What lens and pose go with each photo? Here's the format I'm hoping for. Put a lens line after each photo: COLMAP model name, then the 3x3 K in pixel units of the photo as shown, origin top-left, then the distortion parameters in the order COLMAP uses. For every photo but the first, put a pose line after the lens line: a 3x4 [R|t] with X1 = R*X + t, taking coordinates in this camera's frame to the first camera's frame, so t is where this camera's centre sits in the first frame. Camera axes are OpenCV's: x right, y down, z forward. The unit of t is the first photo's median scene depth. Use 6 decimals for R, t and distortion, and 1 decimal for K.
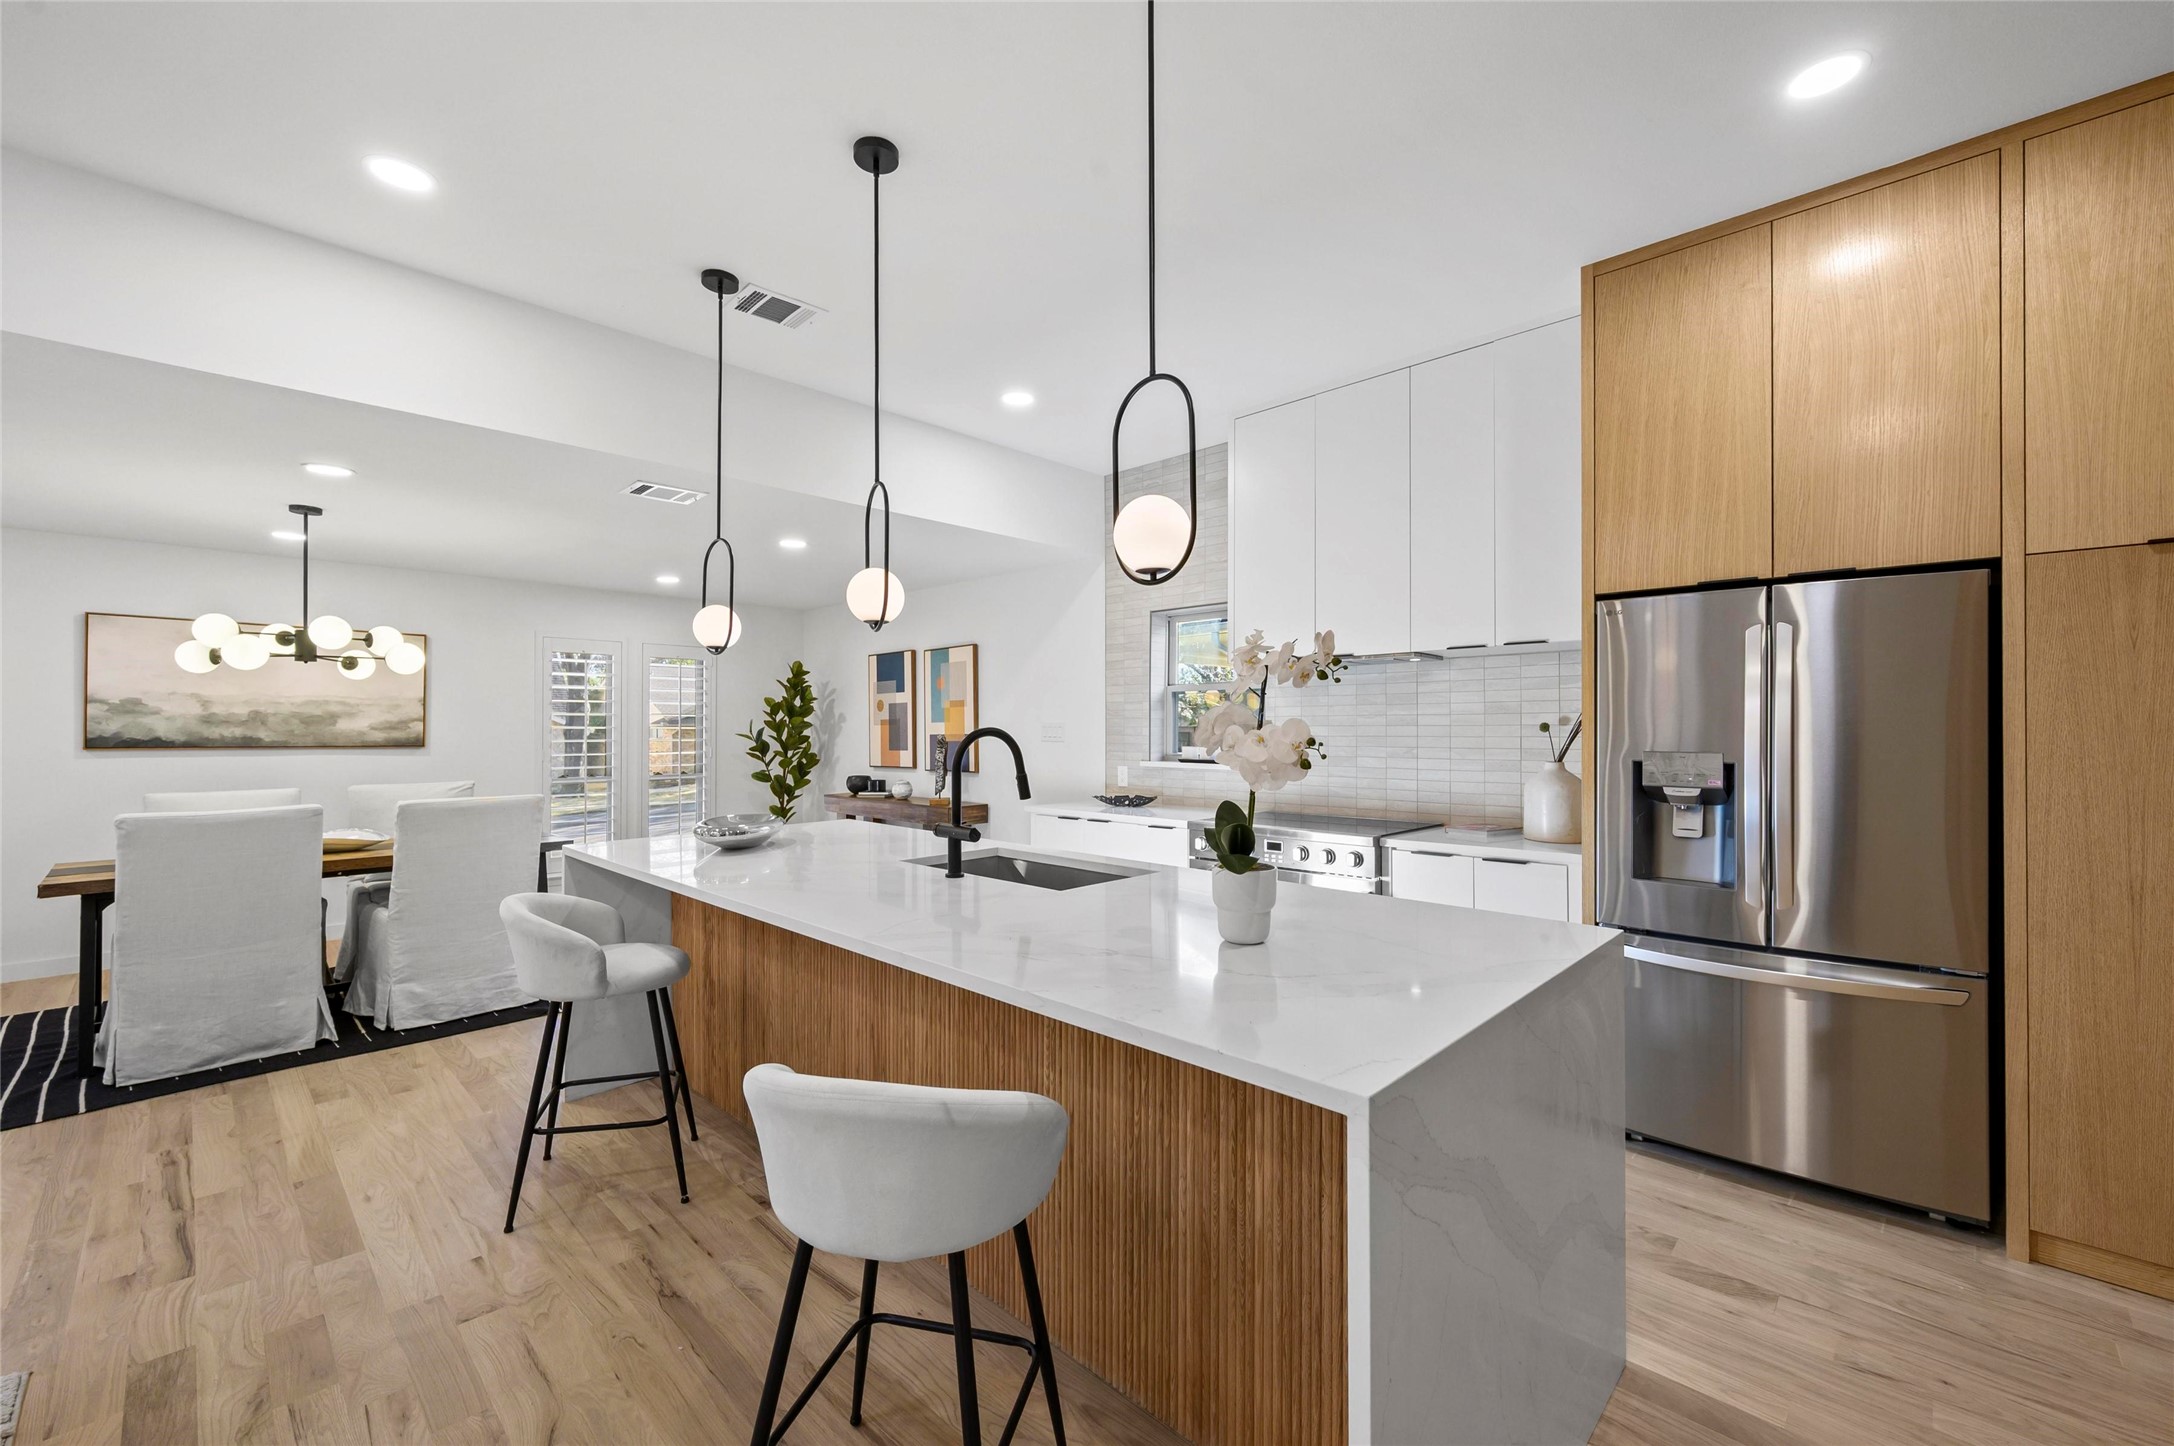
lens RADIAL K [[876.6, 0, 1083.6], [0, 876.6, 725.3], [0, 0, 1]] dist [-0.000865, 0.000554]
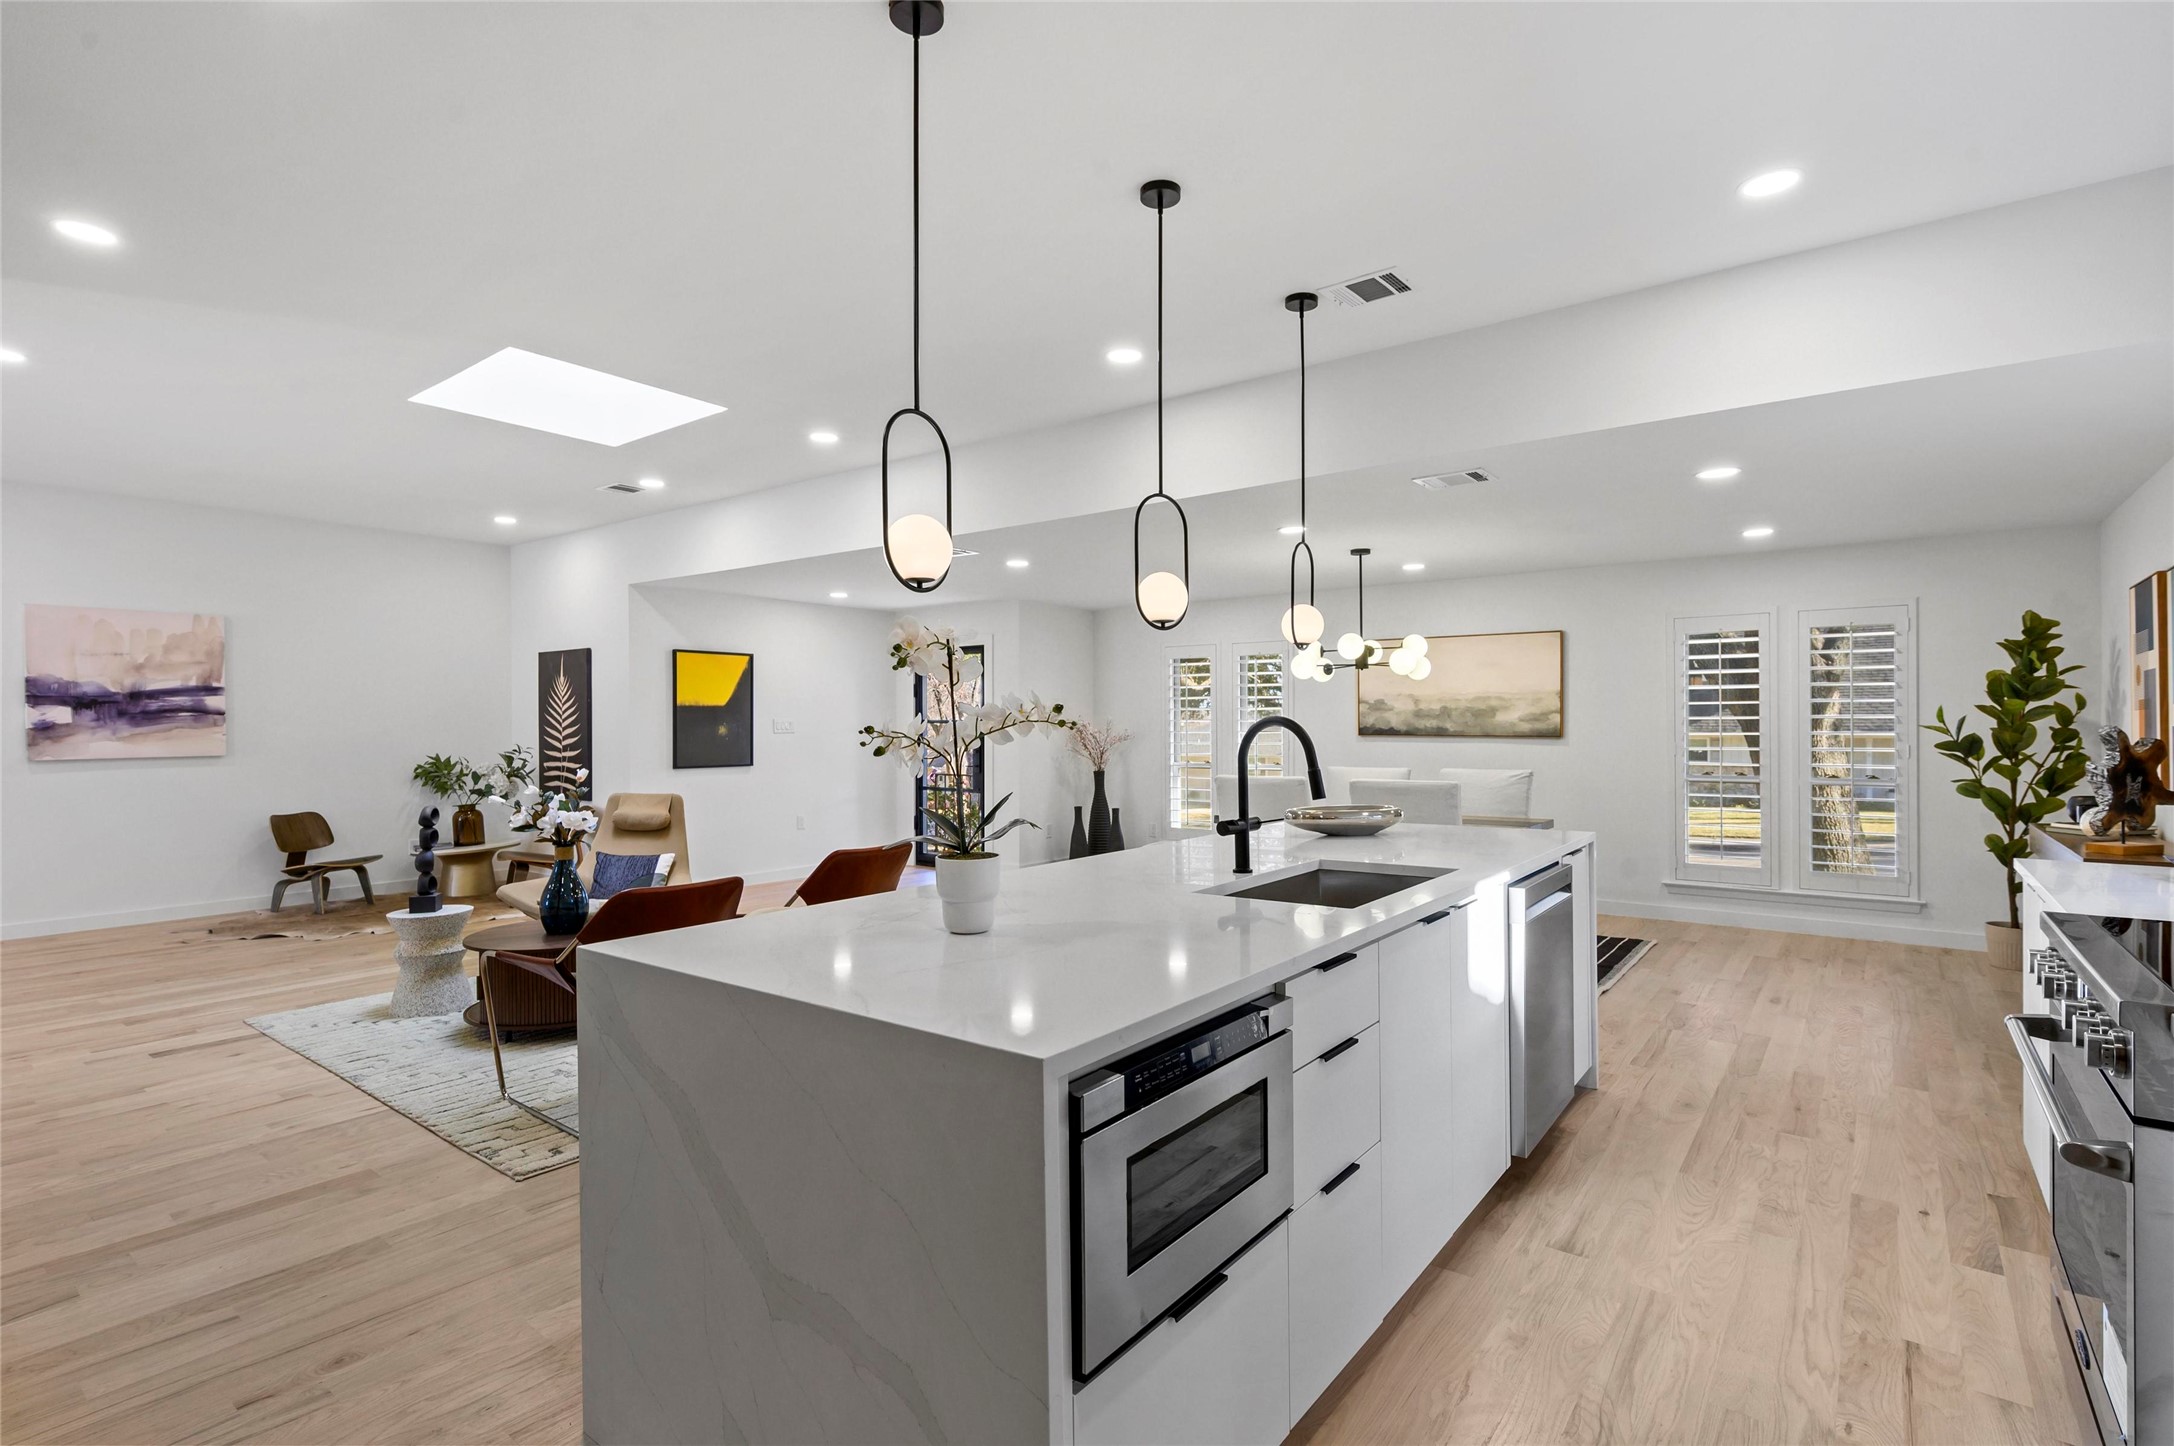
lens RADIAL K [[1029.6, 0, 1103.7], [0, 1029.6, 724.3], [0, 0, 1]] dist [0.001260, -0.000830]
pose [[0.129045, -0.001159, -0.991638, 0.462374], [0.008444, 0.999964, -0.000070, 0.005026], [0.991603, -0.008365, 0.129051, 0.340130]]
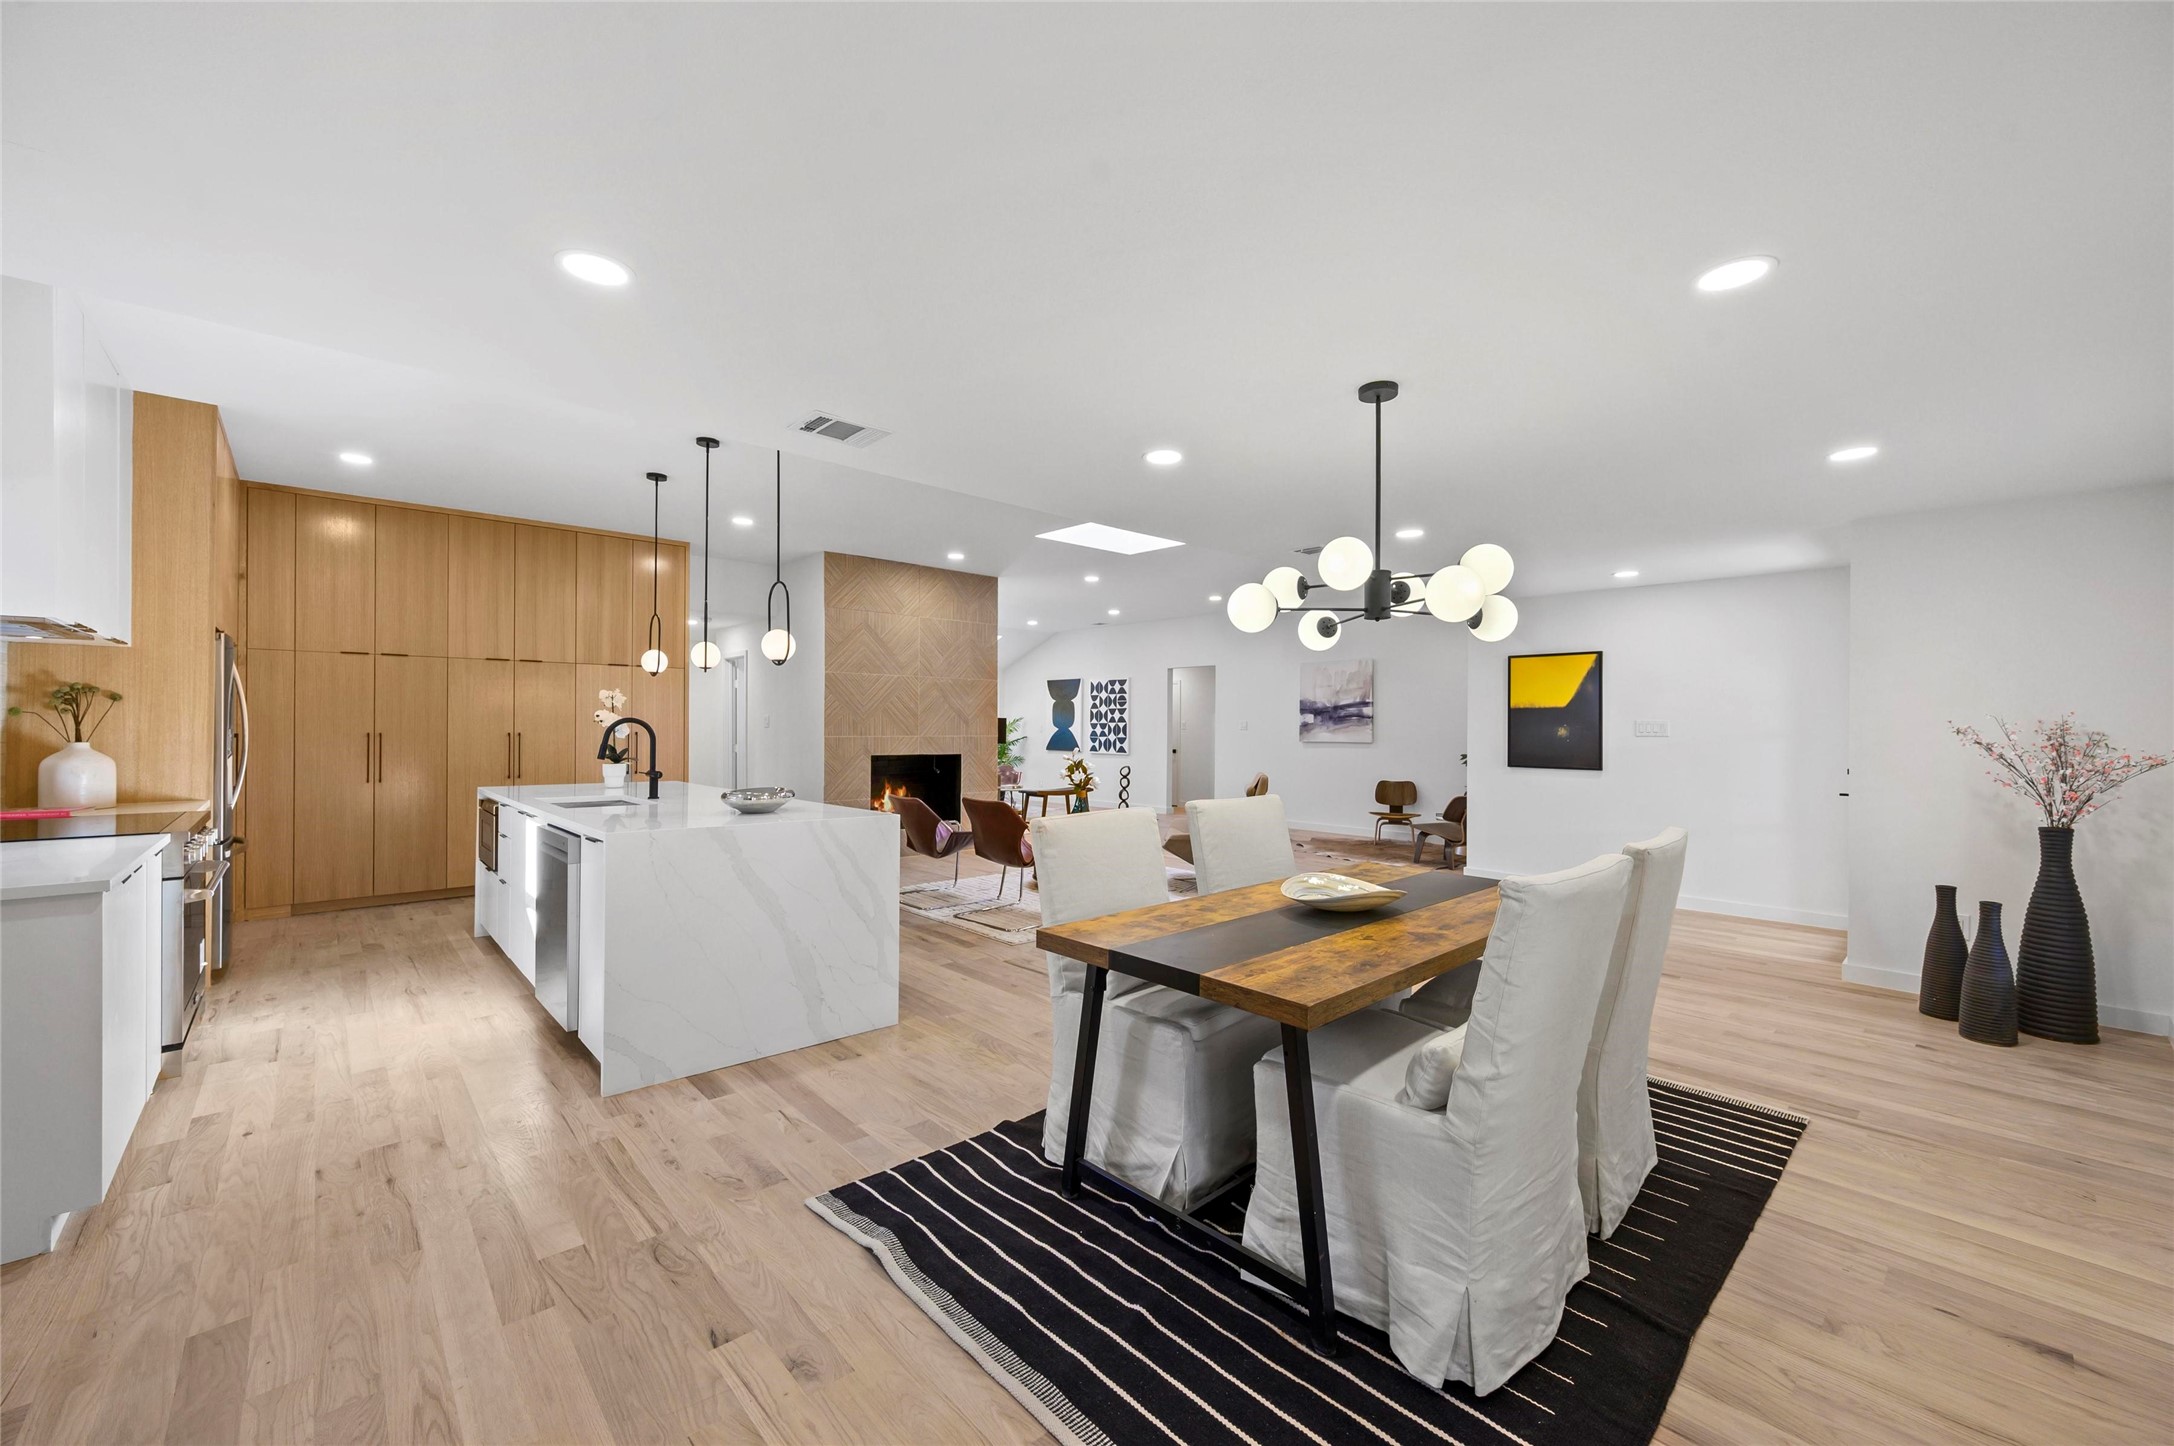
lens RADIAL K [[848.2, 0, 1087.0], [0, 848.2, 723.0], [0, 0, 1]] dist [-0.000329, -0.000329]
pose [[-0.998391, -0.006668, 0.056315, -0.563493], [-0.006982, 0.999961, -0.005370, 0.007807], [-0.056277, -0.005755, -0.998399, 1.328765]]
